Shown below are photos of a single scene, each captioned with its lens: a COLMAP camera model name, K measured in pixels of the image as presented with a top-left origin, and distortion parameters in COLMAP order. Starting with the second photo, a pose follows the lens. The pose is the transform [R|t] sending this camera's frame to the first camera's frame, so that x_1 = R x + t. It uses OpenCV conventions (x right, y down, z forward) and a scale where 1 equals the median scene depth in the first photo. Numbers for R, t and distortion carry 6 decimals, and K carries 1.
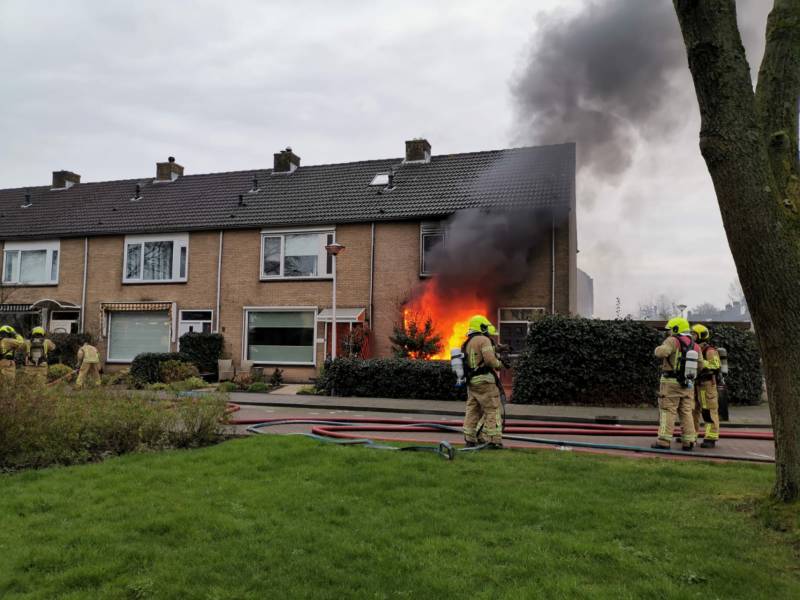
lens RADIAL K [[616.2, 0, 397.7], [0, 616.2, 300.1], [0, 0, 1]] dist [0.052919, -0.028284]
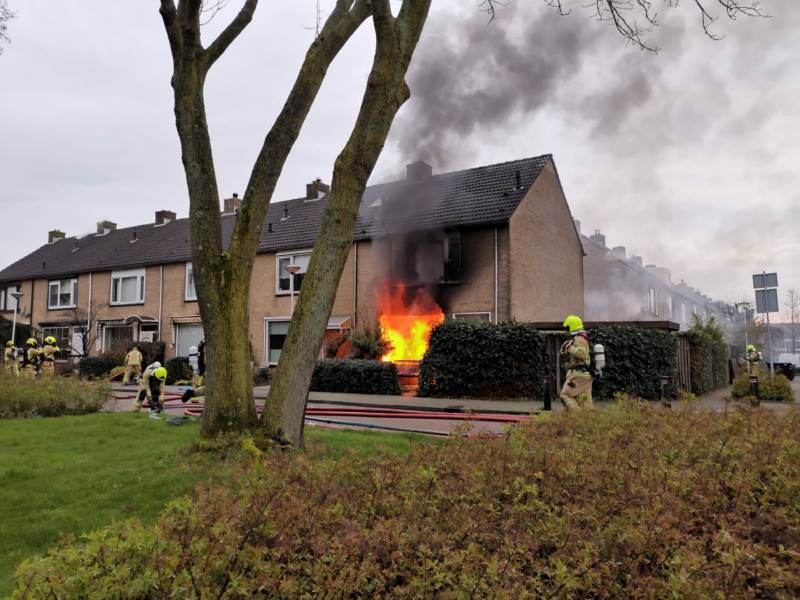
lens RADIAL K [[616.2, 0, 395.8], [0, 616.2, 300.1], [0, 0, 1]] dist [0.052919, -0.028284]
pose [[0.964071, -0.032780, -0.263613, 0.315797], [0.030983, 0.999460, -0.010974, -0.001749], [0.263830, 0.002412, 0.964566, -0.089096]]
